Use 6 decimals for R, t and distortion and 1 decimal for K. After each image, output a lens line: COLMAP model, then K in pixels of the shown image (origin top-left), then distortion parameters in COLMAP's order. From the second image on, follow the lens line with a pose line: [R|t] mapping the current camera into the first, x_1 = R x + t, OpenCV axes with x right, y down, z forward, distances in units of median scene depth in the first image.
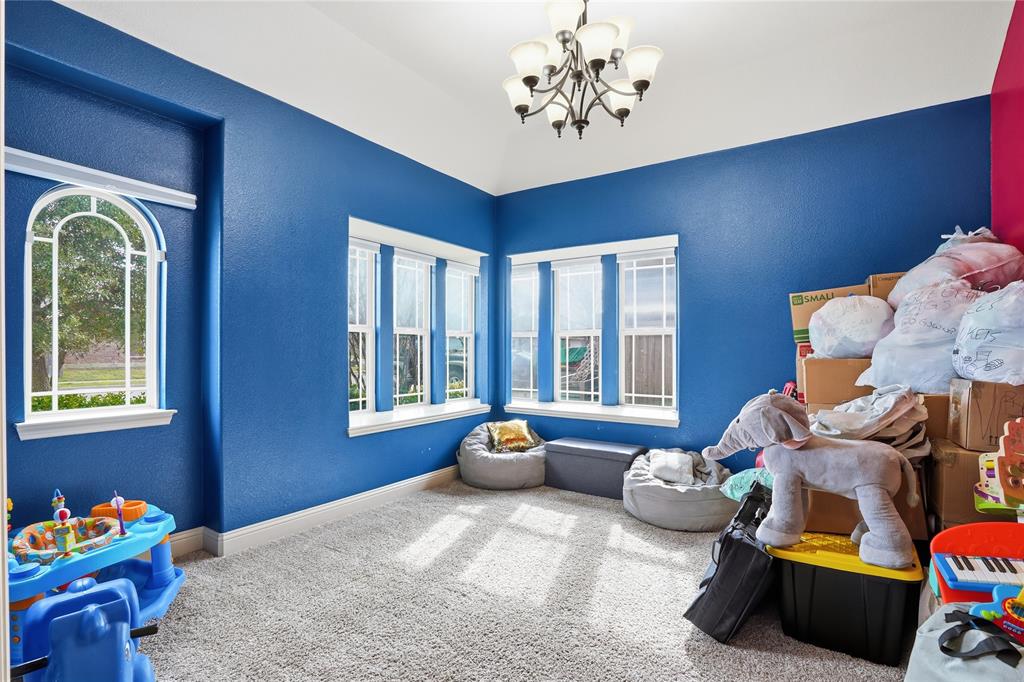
lens RADIAL K [[482.0, 0, 509.0], [0, 482.0, 346.3], [0, 0, 1]] dist [-0.056974, 0.025221]
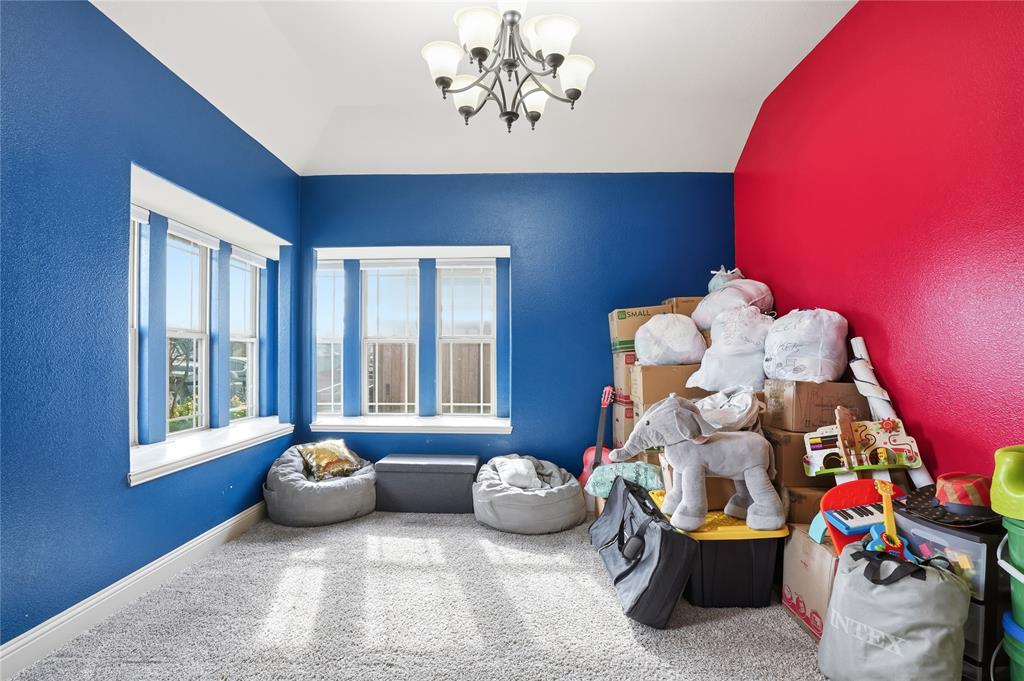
lens RADIAL K [[482.2, 0, 506.1], [0, 482.2, 349.1], [0, 0, 1]] dist [-0.058243, 0.022634]
pose [[0.845960, 0.009698, 0.533159, -0.239560], [-0.003634, 0.999916, -0.012422, 0.001026], [-0.533234, 0.008571, 0.845924, 0.148642]]
